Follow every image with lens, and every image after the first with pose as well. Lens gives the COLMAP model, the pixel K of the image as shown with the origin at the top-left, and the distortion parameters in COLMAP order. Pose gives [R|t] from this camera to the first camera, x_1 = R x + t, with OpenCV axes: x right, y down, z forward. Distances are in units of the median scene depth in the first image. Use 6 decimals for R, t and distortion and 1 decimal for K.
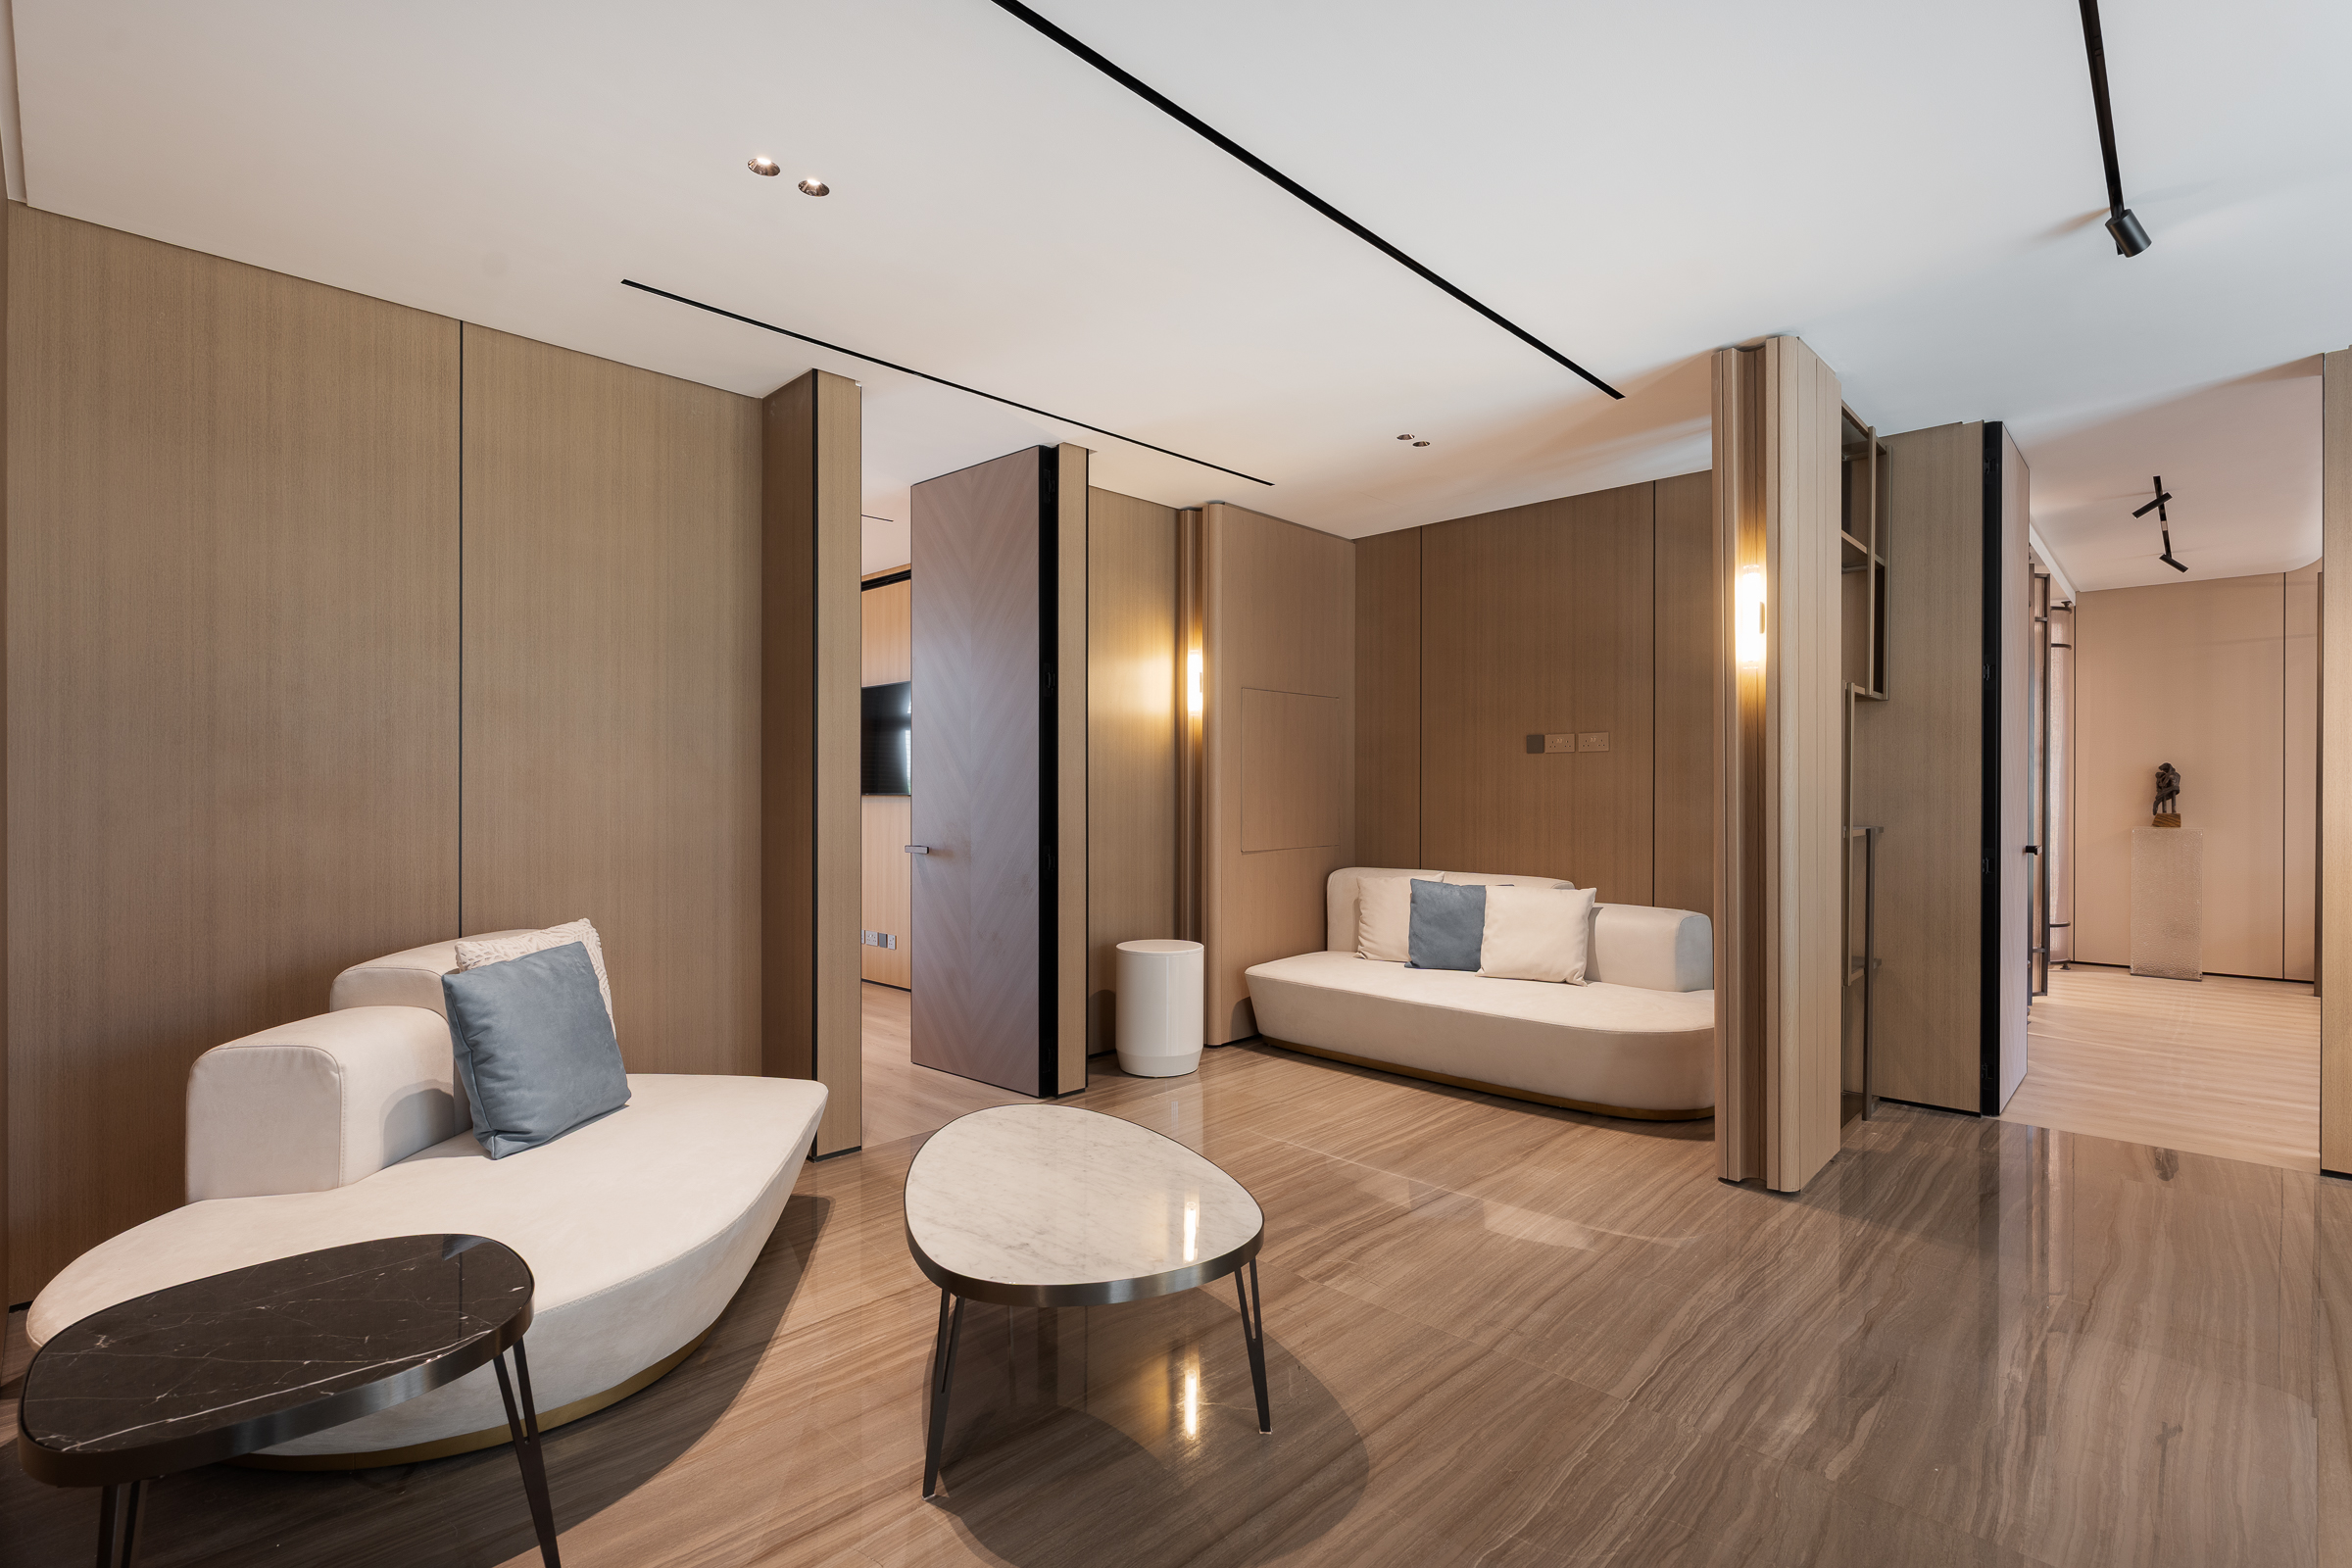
lens RADIAL K [[1073.5, 0, 1185.3], [0, 1073.5, 797.5], [0, 0, 1]] dist [0.001823, 0.000358]
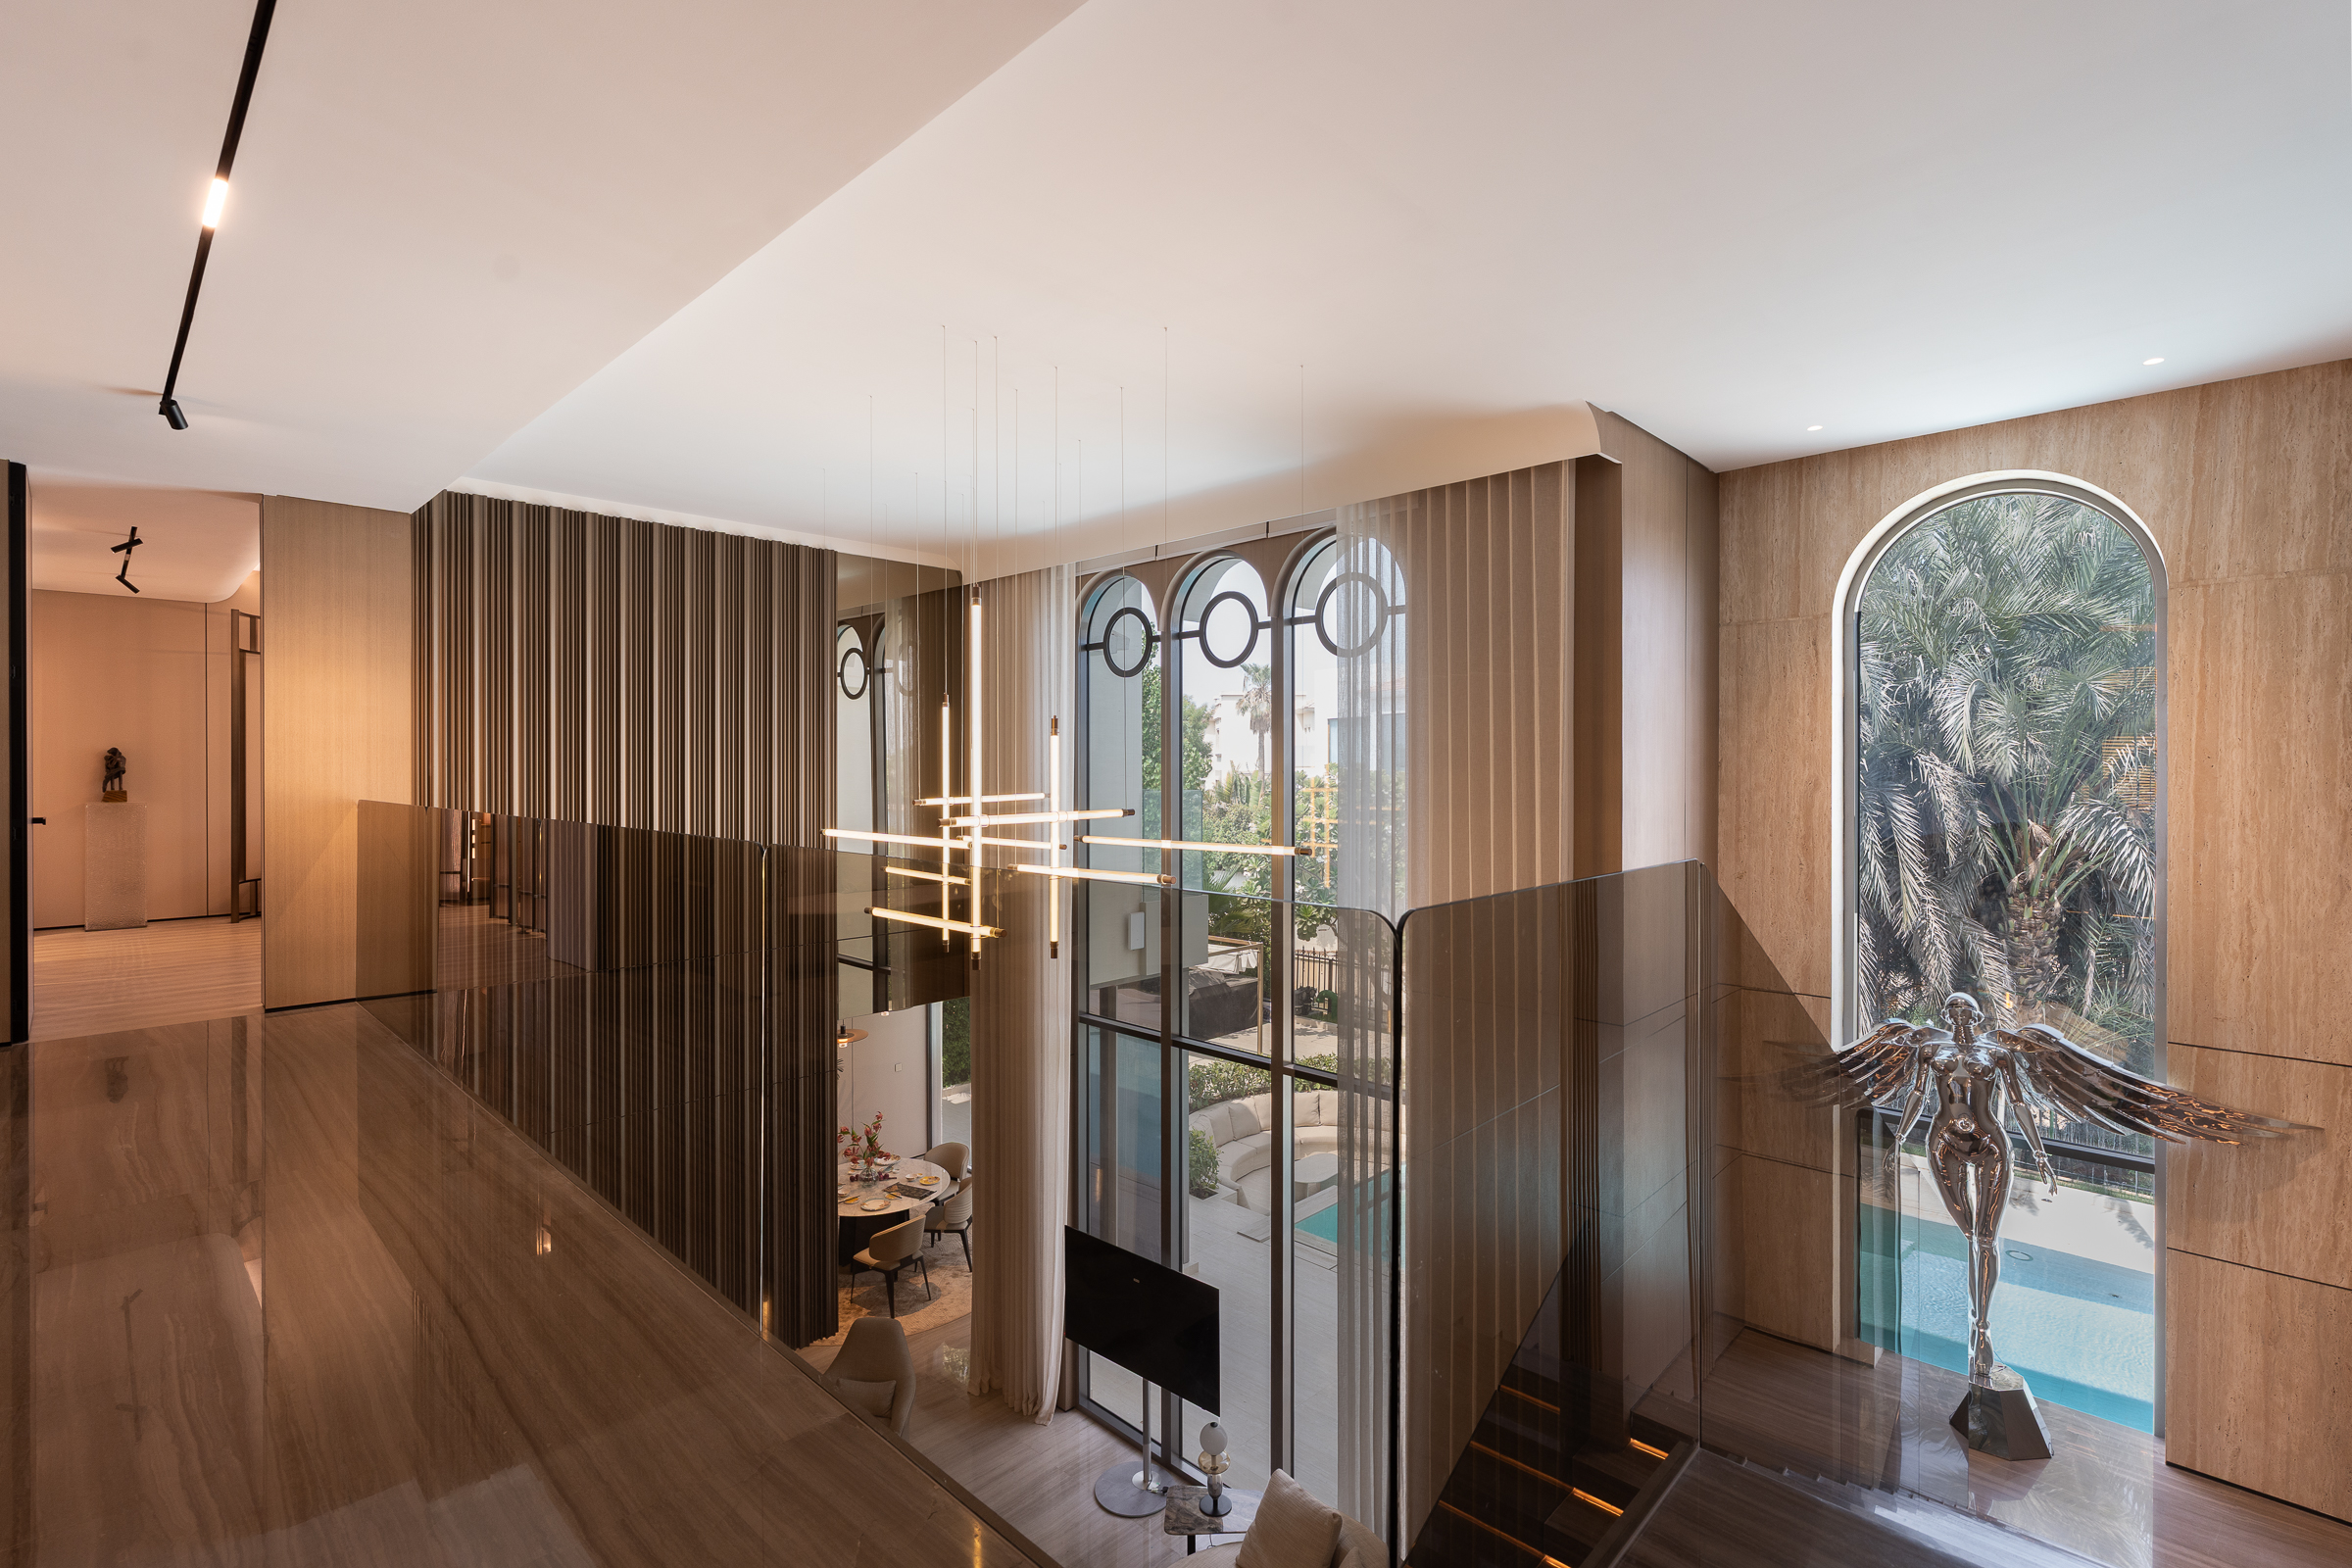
lens RADIAL K [[1044.0, 0, 1182.5], [0, 1044.0, 769.4], [0, 0, 1]] dist [0.000873, 0.000454]
pose [[-0.003400, -0.001131, 0.999994, -0.380838], [0.008872, 0.999960, 0.001162, 0.001063], [-0.999955, 0.008876, -0.003390, -0.267309]]
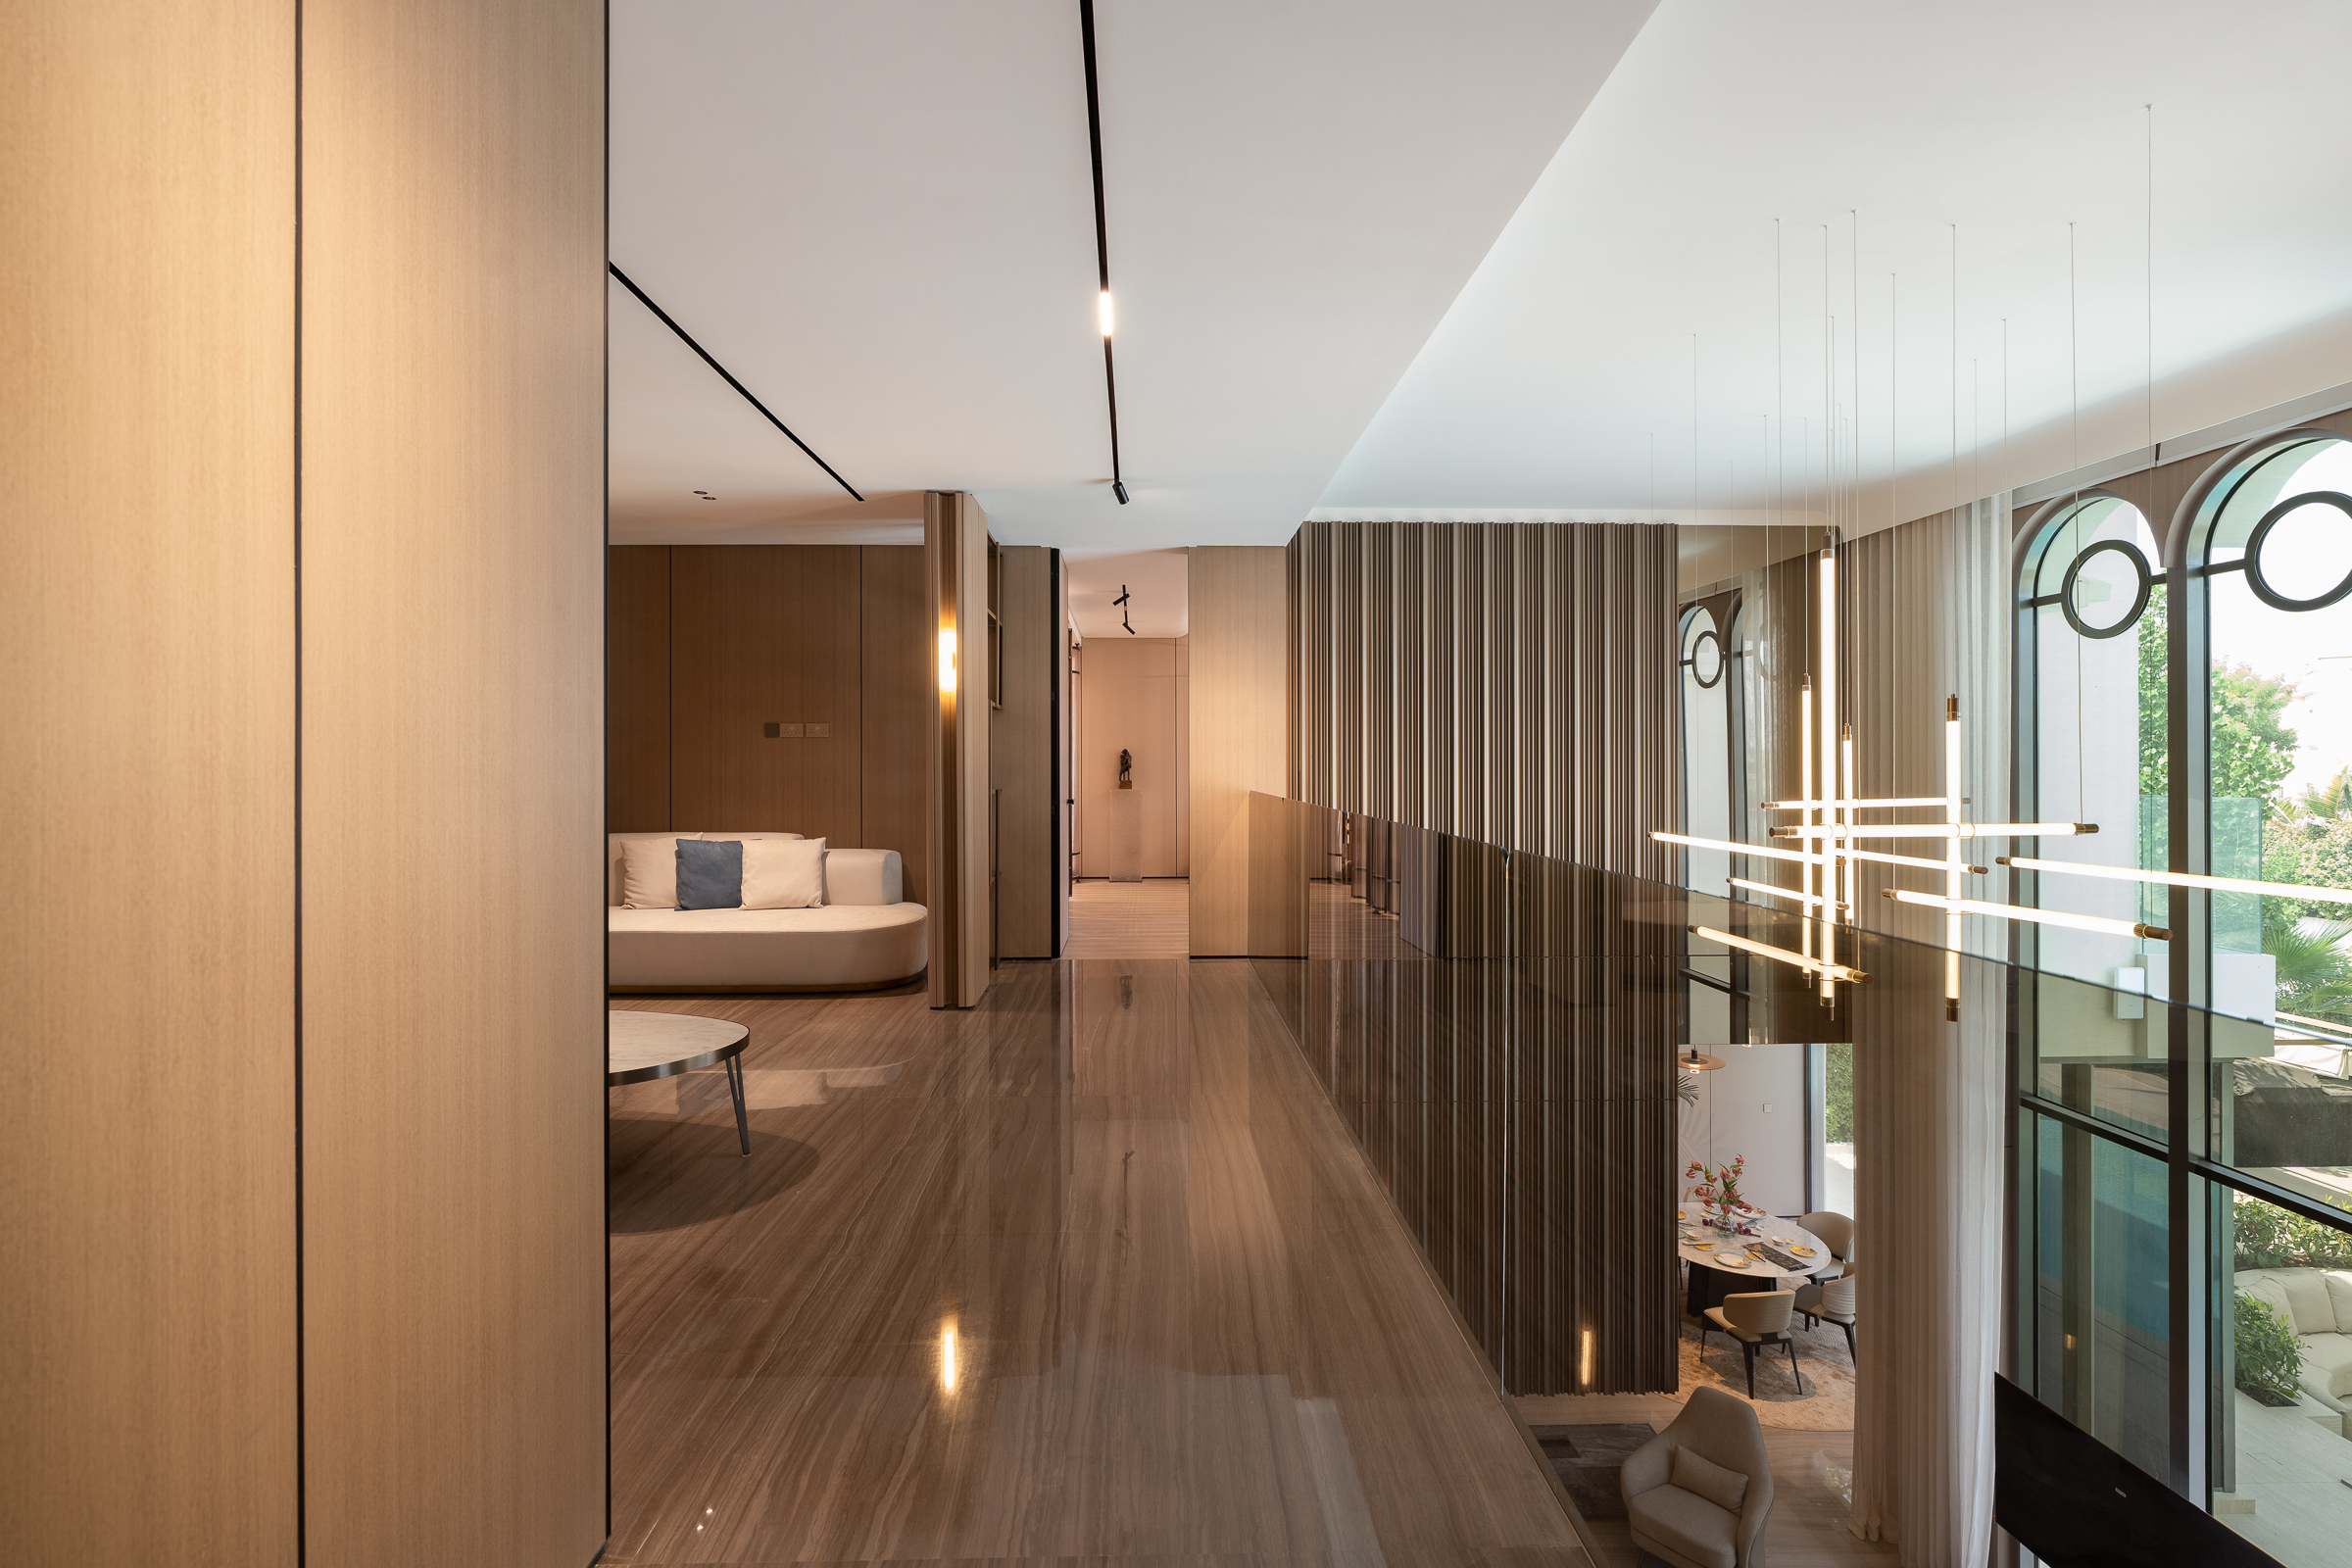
lens RADIAL K [[1072.3, 0, 1177.9], [0, 1072.3, 760.7], [0, 0, 1]] dist [-0.002955, 0.001493]
pose [[0.698366, 0.003462, 0.715733, -0.295790], [0.004782, 0.999943, -0.009503, 0.001609], [-0.715725, 0.010060, 0.698310, -0.289724]]
